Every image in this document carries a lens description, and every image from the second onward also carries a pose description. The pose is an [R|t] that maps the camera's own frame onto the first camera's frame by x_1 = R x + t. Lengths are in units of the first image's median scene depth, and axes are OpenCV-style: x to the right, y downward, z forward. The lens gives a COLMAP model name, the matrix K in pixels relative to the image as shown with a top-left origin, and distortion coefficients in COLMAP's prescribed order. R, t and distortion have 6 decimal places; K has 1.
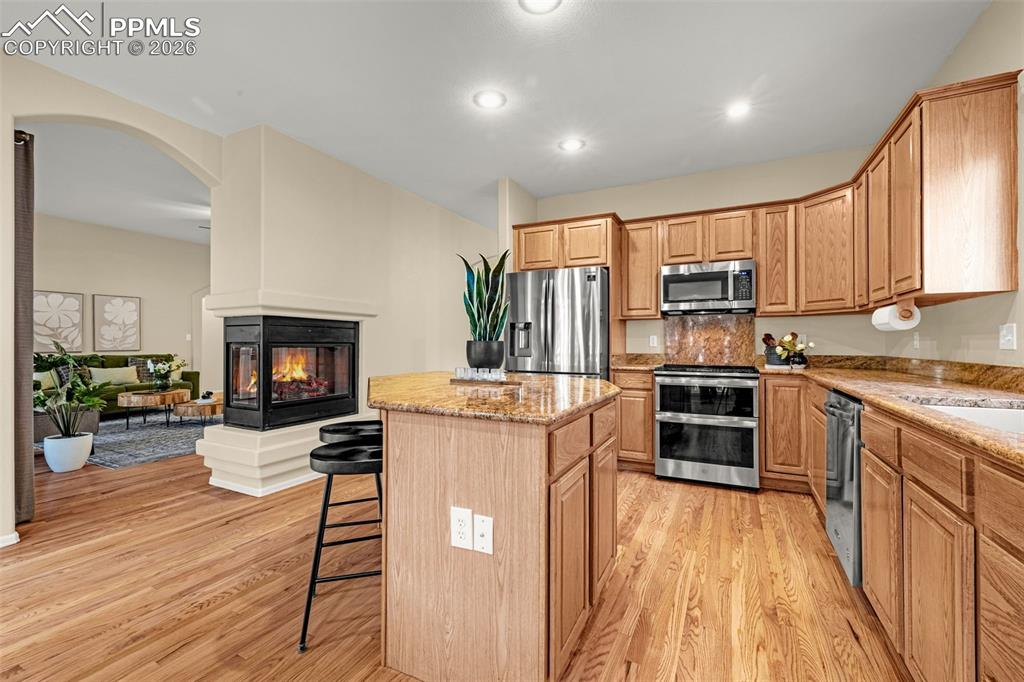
lens RADIAL K [[429.5, 0, 515.8], [0, 429.5, 340.0], [0, 0, 1]] dist [0.003558, -0.001748]
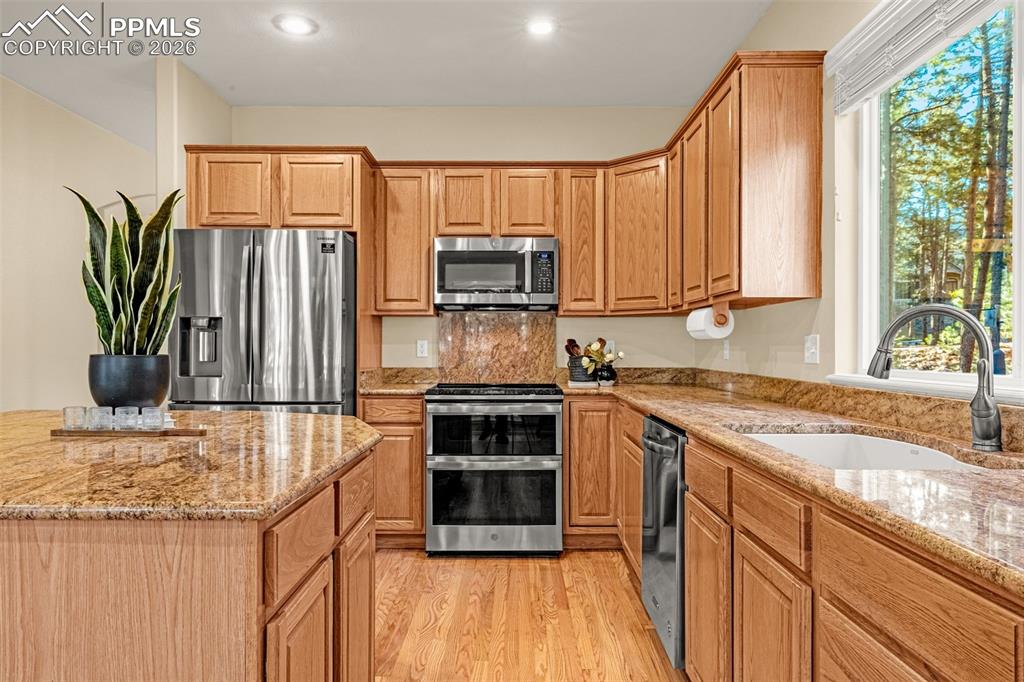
lens RADIAL K [[654.3, 0, 517.1], [0, 654.3, 348.0], [0, 0, 1]] dist [-0.008325, 0.005042]
pose [[0.893698, -0.000952, 0.448669, -0.004758], [-0.004180, 0.999937, 0.010449, -0.016646], [-0.448650, -0.011213, 0.893637, 0.052889]]
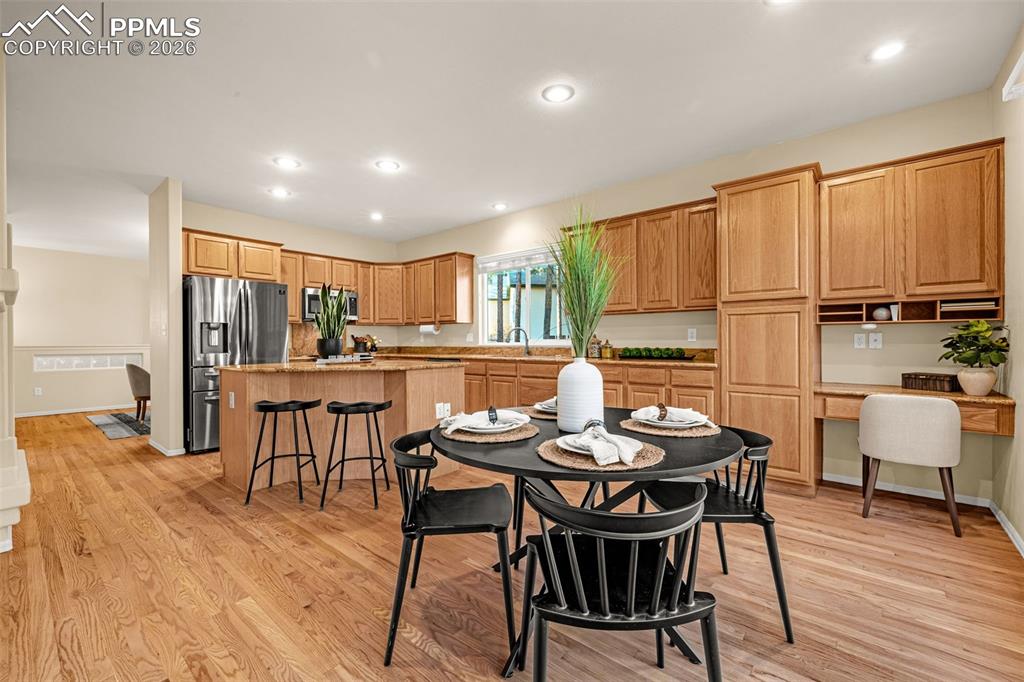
lens RADIAL K [[429.5, 0, 508.7], [0, 429.5, 339.8], [0, 0, 1]] dist [0.003558, -0.001748]
pose [[0.236690, -0.001573, 0.971584, -1.413752], [-0.000589, 0.999998, 0.001763, 0.002271], [-0.971585, -0.000990, 0.236688, -0.010781]]
